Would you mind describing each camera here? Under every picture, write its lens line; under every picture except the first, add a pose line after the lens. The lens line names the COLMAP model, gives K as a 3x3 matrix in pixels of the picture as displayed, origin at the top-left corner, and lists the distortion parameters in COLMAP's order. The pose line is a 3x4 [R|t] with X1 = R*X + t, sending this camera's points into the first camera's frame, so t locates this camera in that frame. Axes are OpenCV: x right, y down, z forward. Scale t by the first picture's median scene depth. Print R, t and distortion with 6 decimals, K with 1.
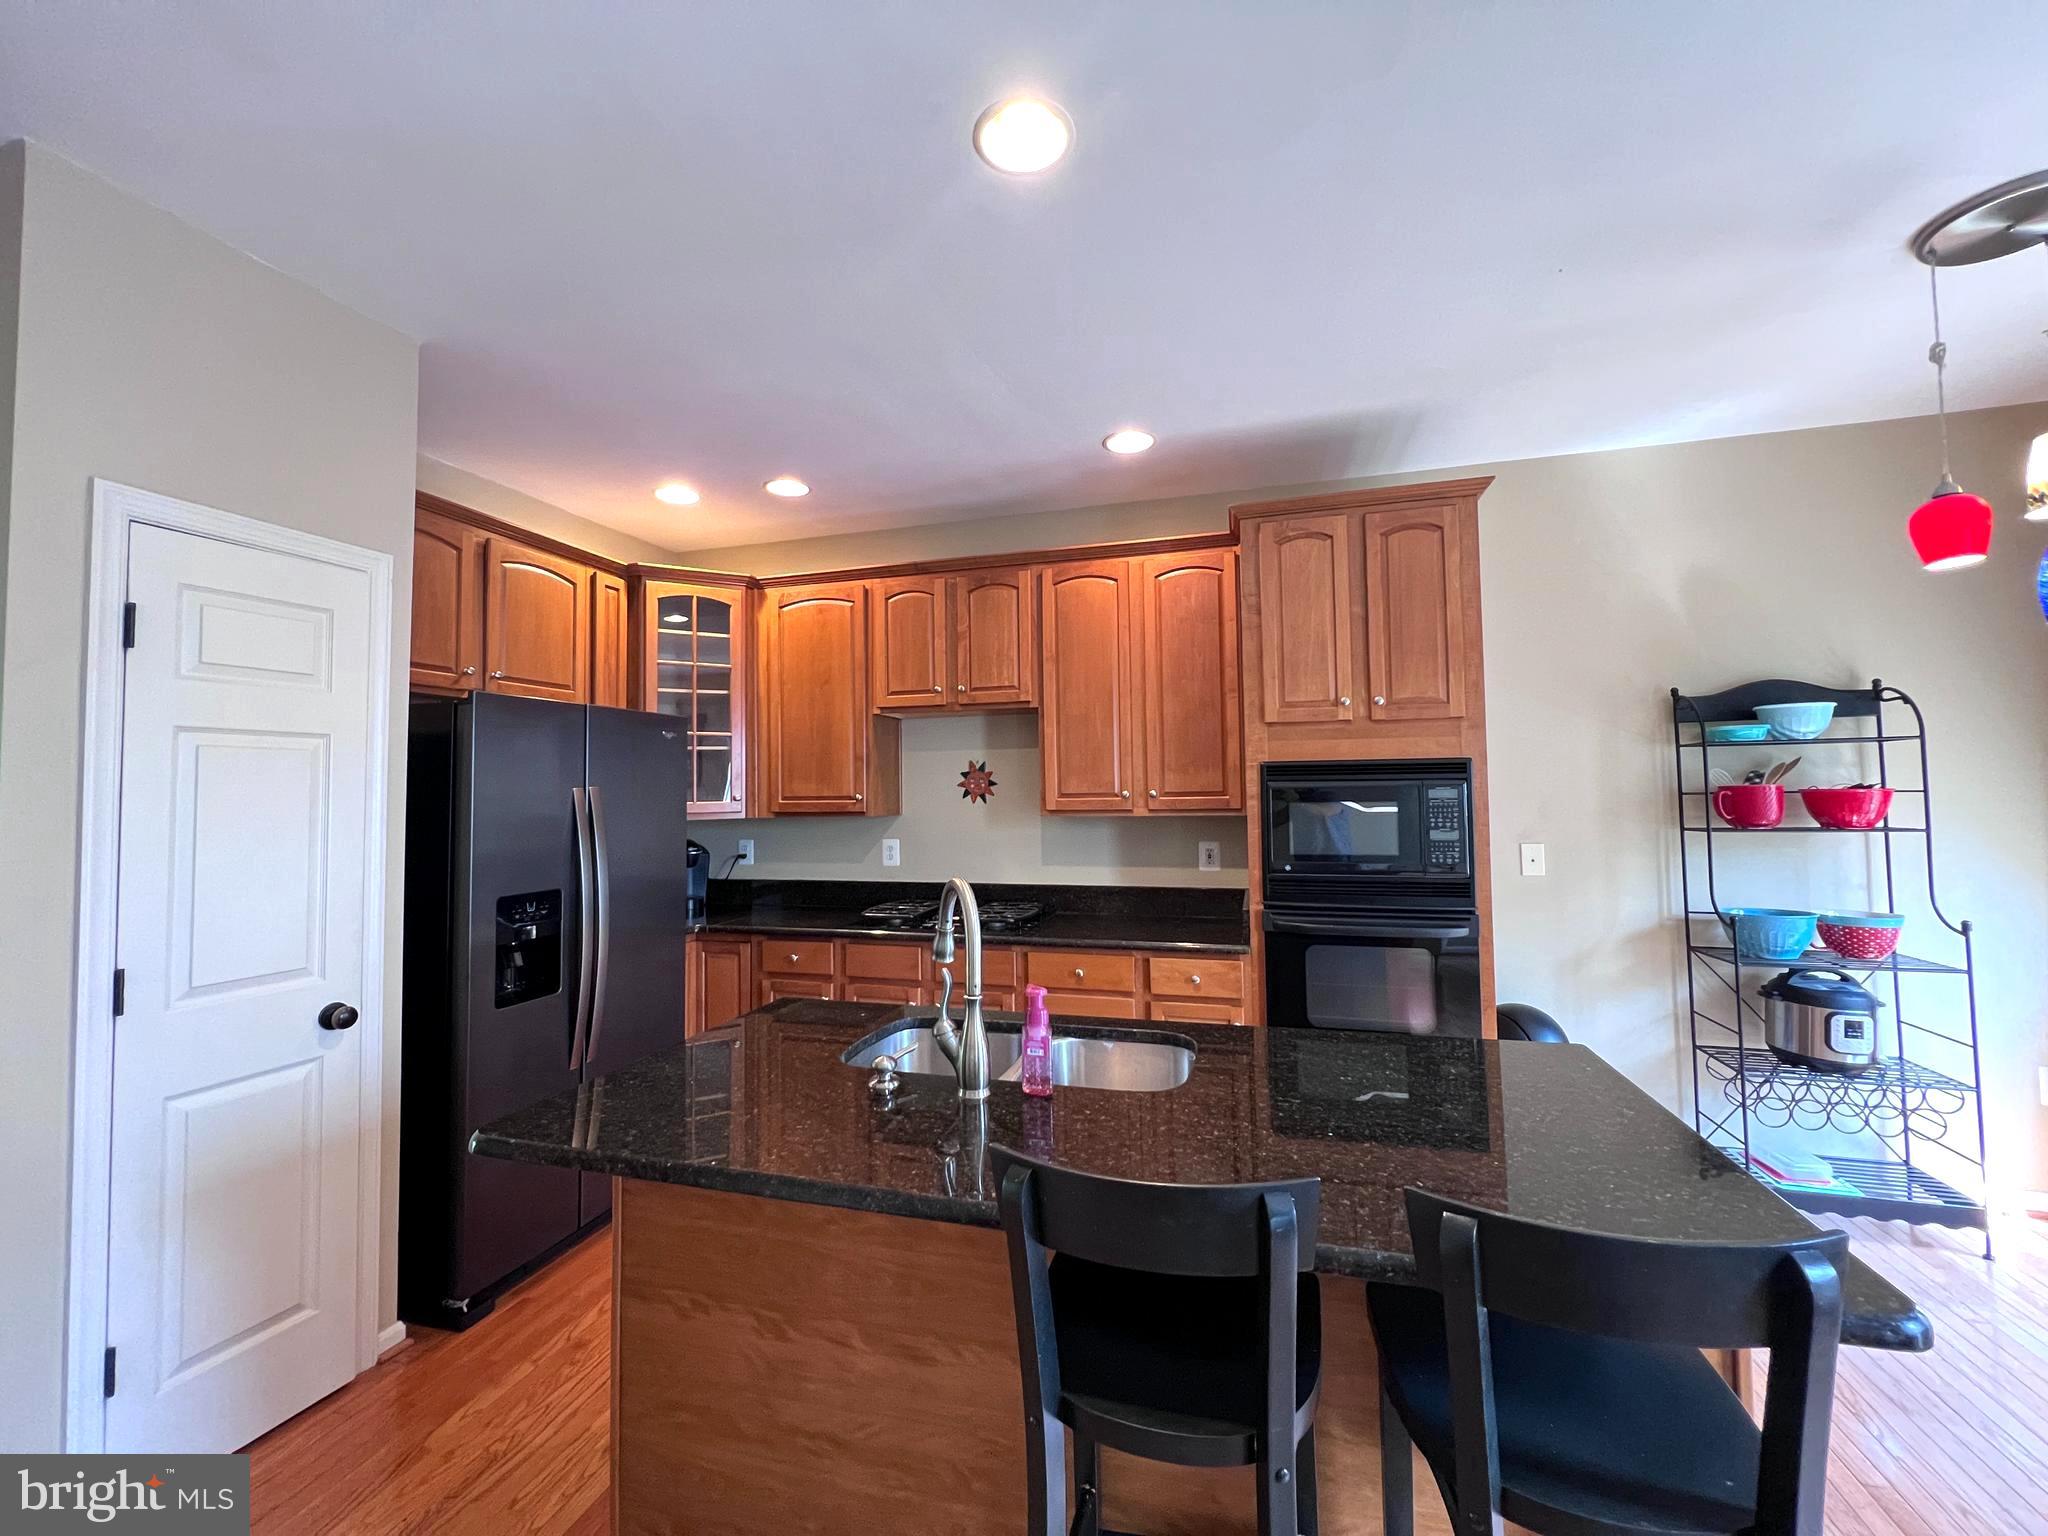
lens RADIAL K [[823.2, 0, 1019.9], [0, 823.2, 756.3], [0, 0, 1]] dist [-0.001677, -0.000230]
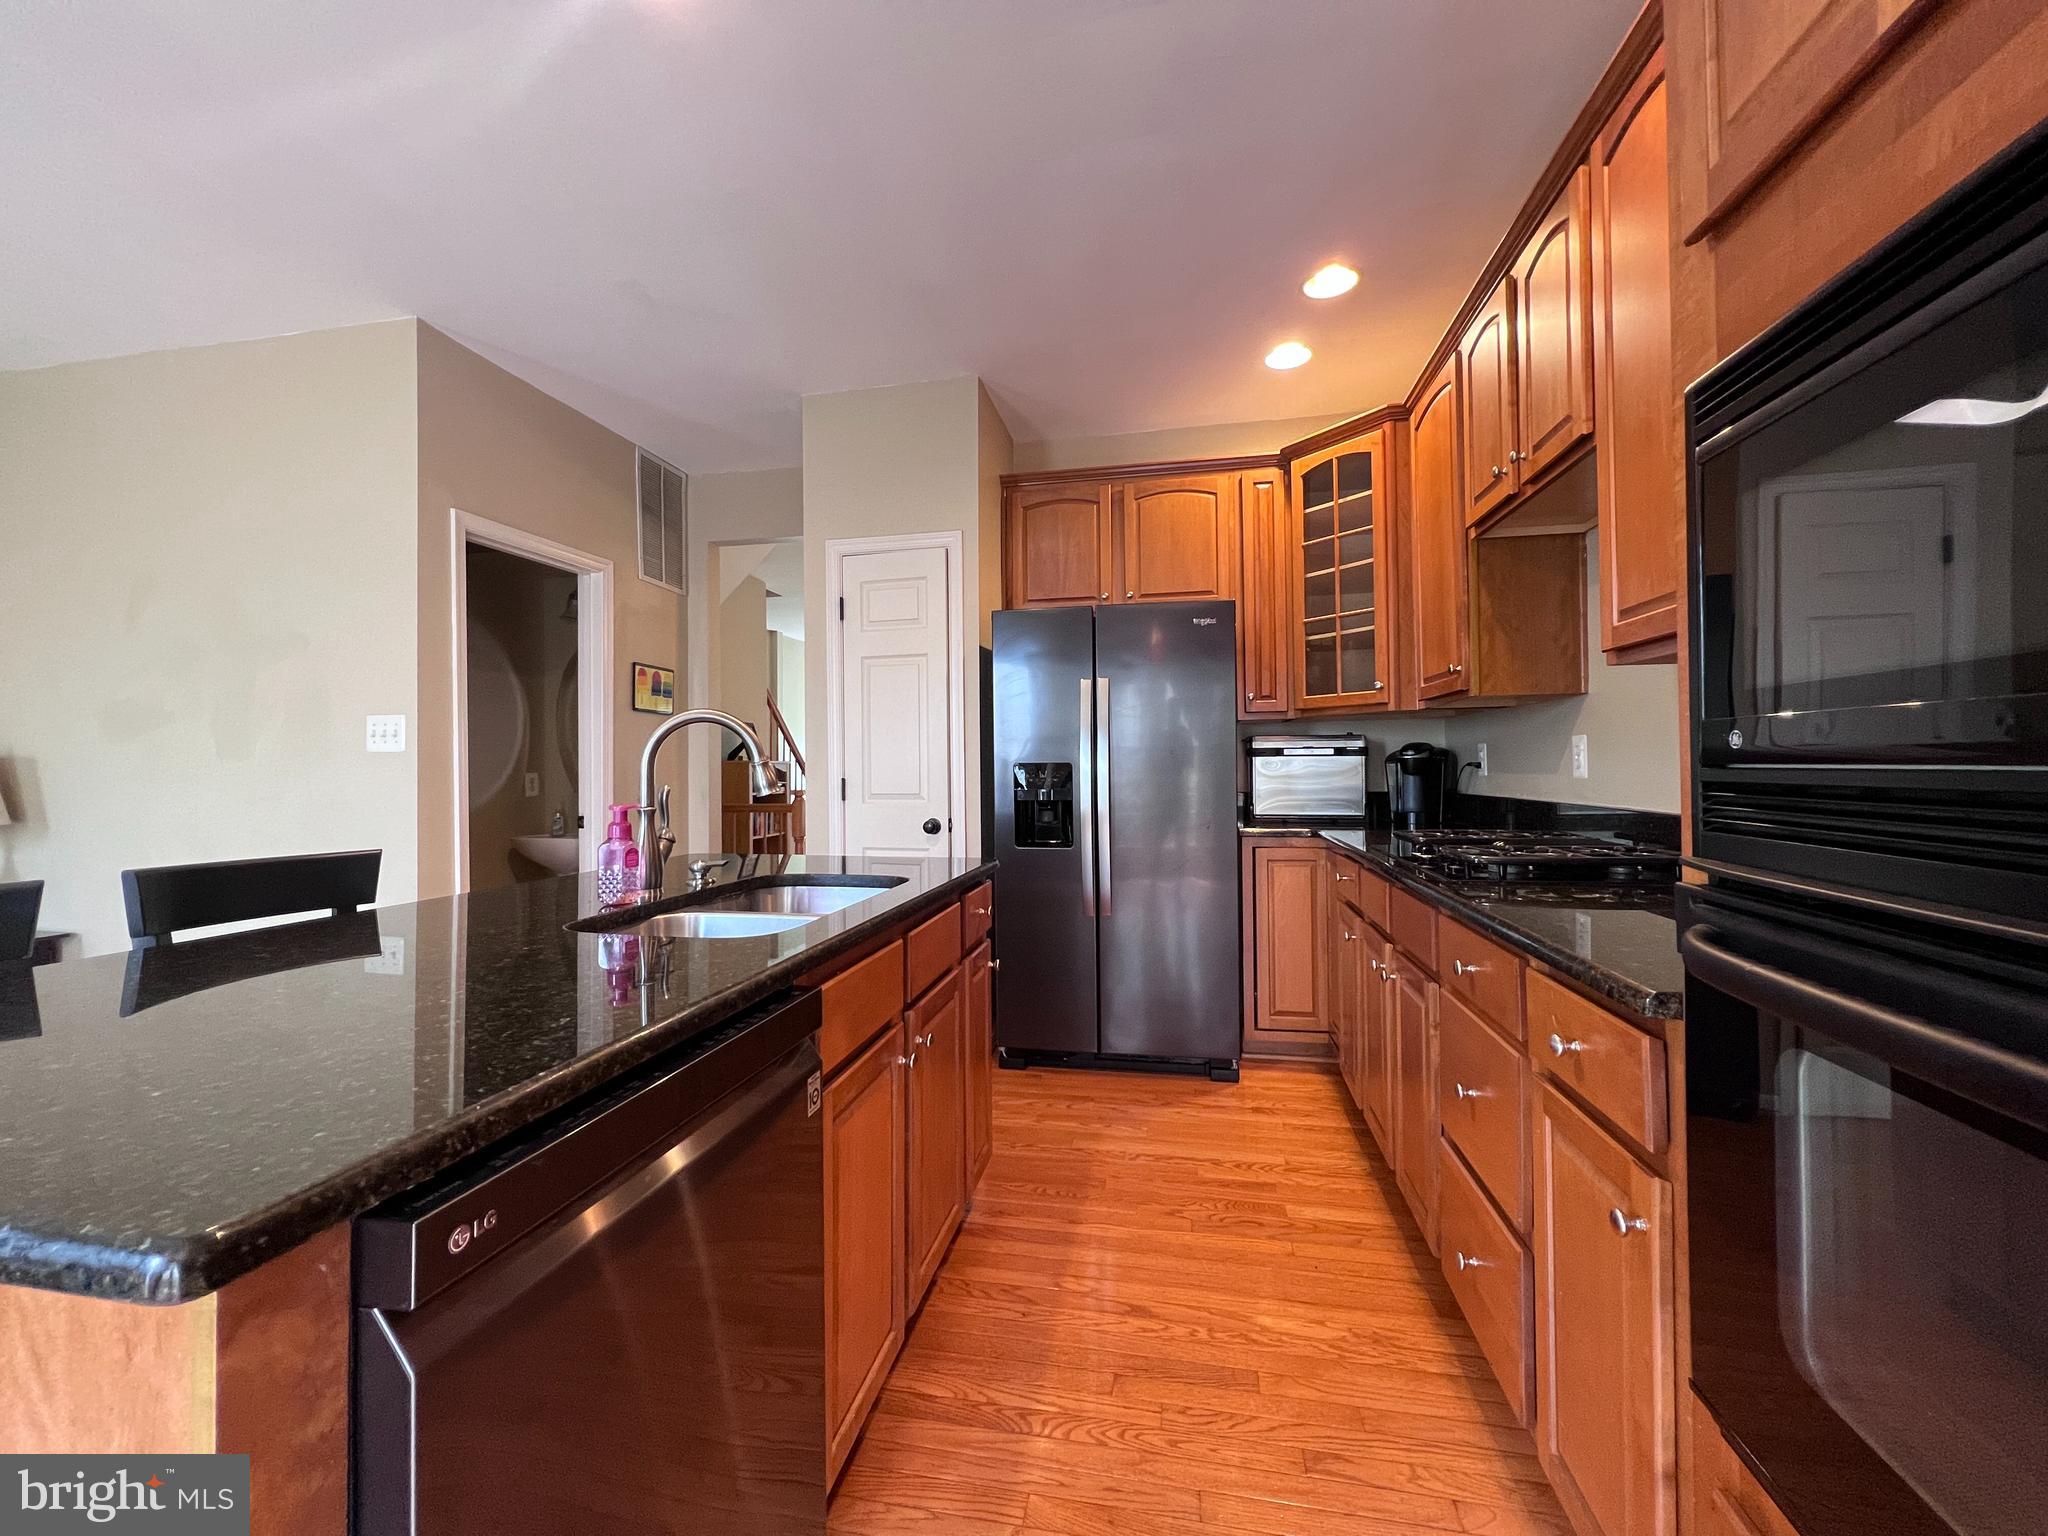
lens RADIAL K [[823.2, 0, 1019.9], [0, 823.2, 756.3], [0, 0, 1]] dist [-0.001677, -0.000230]
pose [[0.086171, 0.002579, -0.996277, 0.462741], [0.051702, 0.998638, 0.007057, 0.100715], [0.994938, -0.052118, 0.085920, 0.596766]]
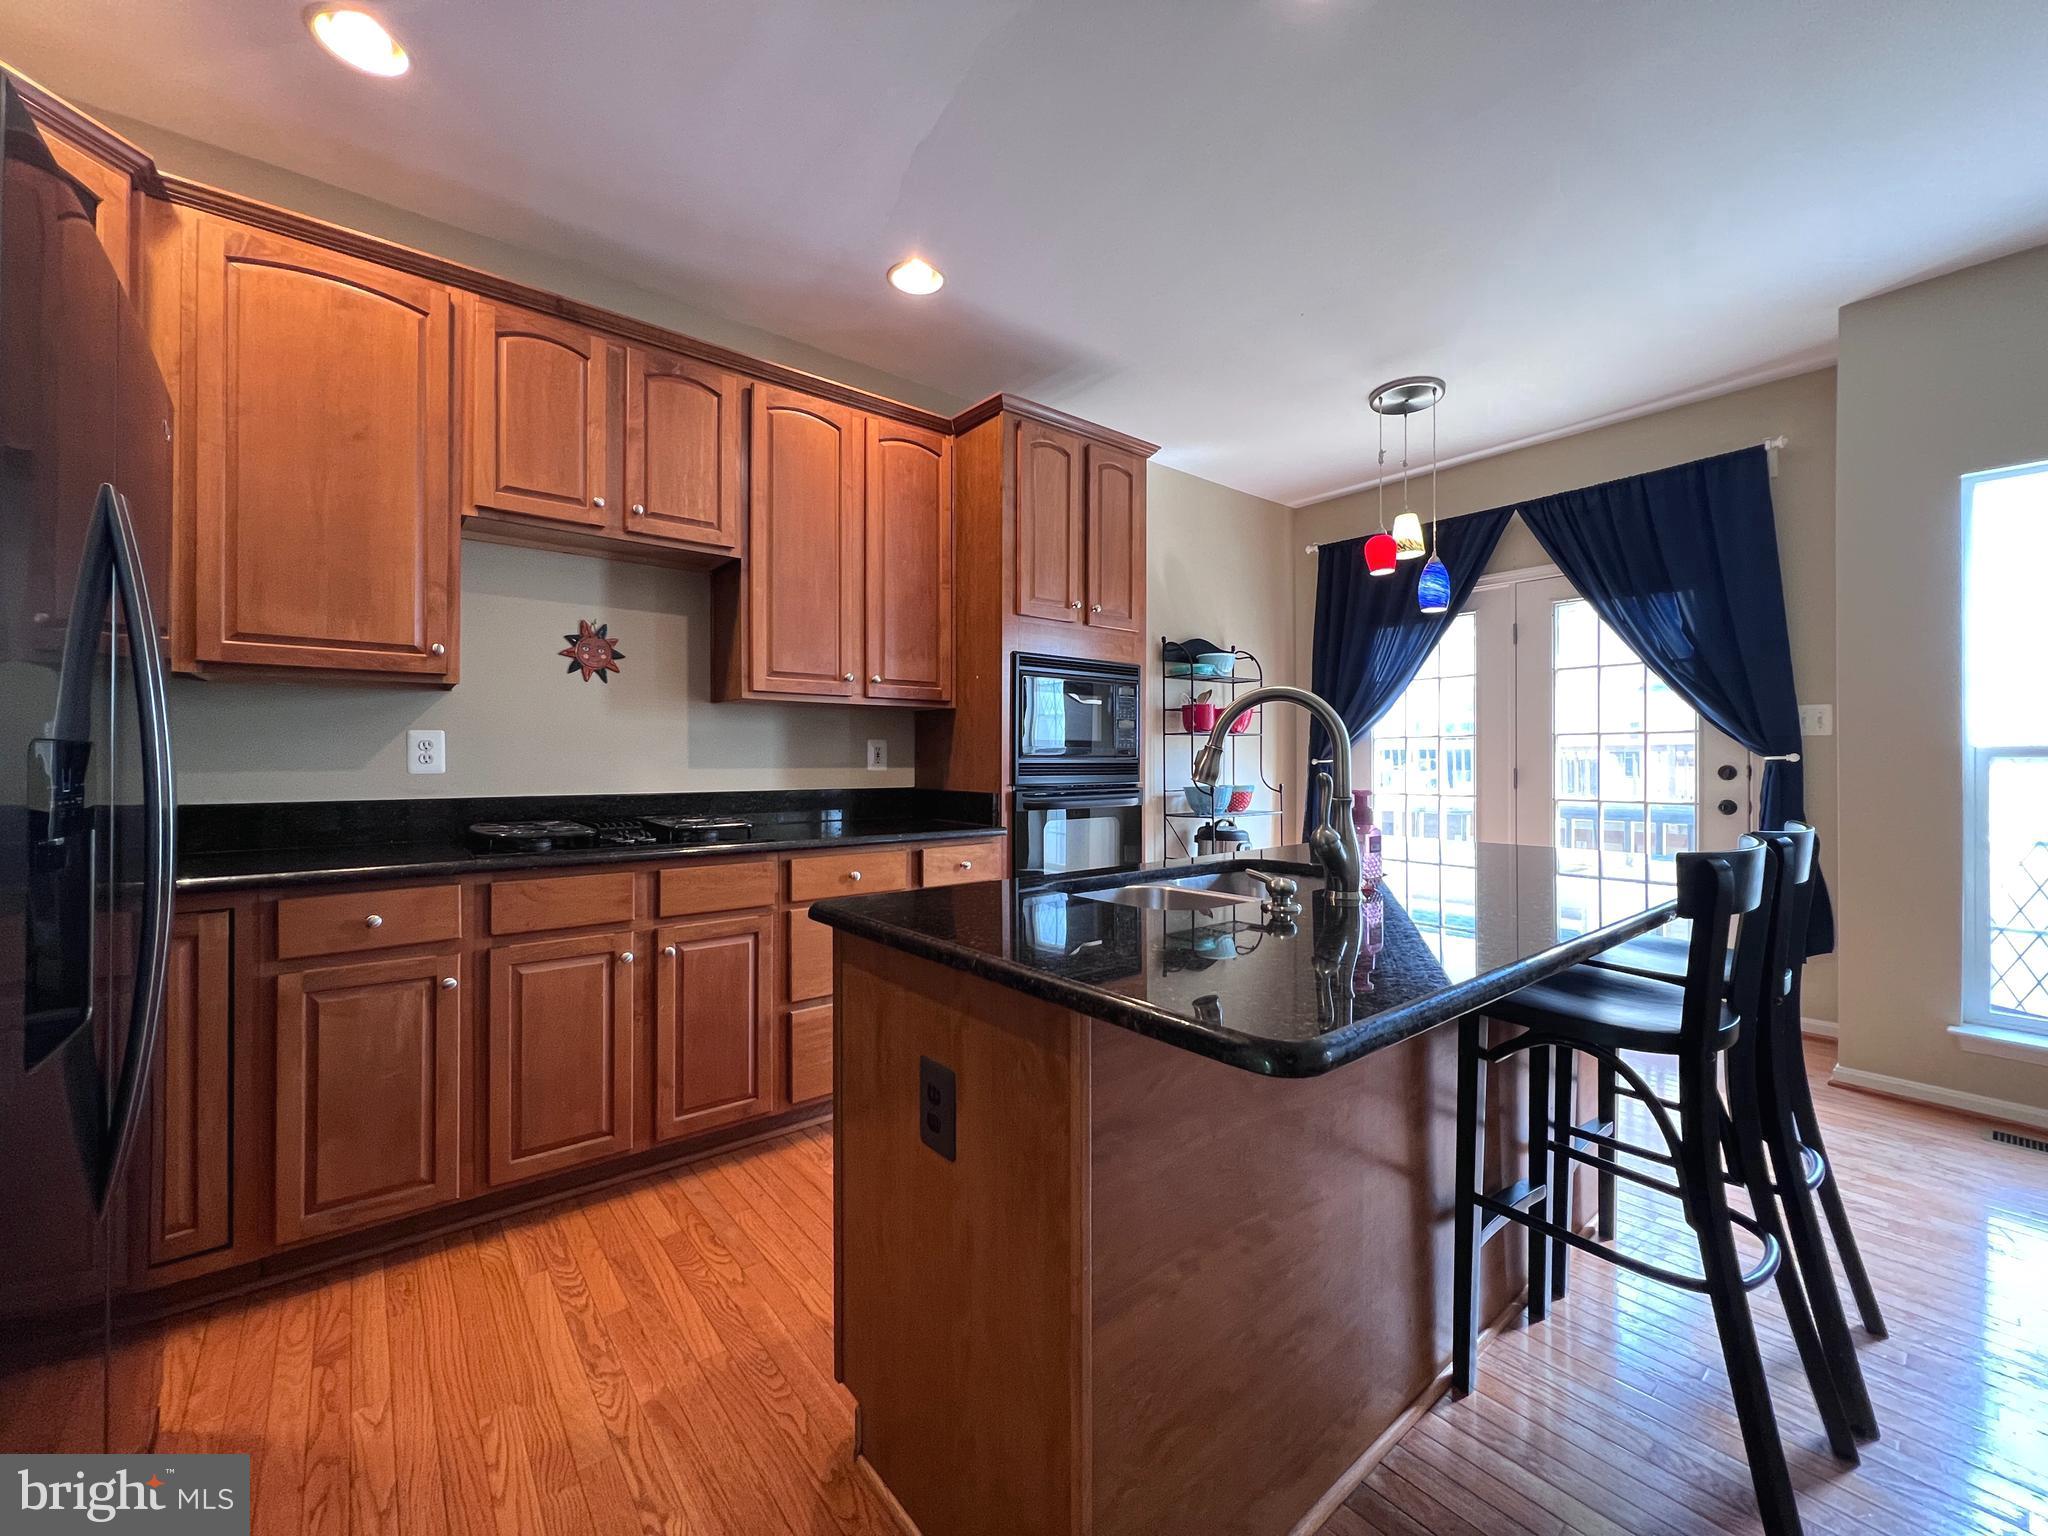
lens RADIAL K [[823.2, 0, 1019.9], [0, 823.2, 756.3], [0, 0, 1]] dist [-0.001677, -0.000230]
pose [[0.571120, 0.016176, 0.820707, -0.454064], [-0.044226, 0.998960, 0.011088, 0.104789], [-0.819674, -0.042629, 0.571241, 0.322440]]
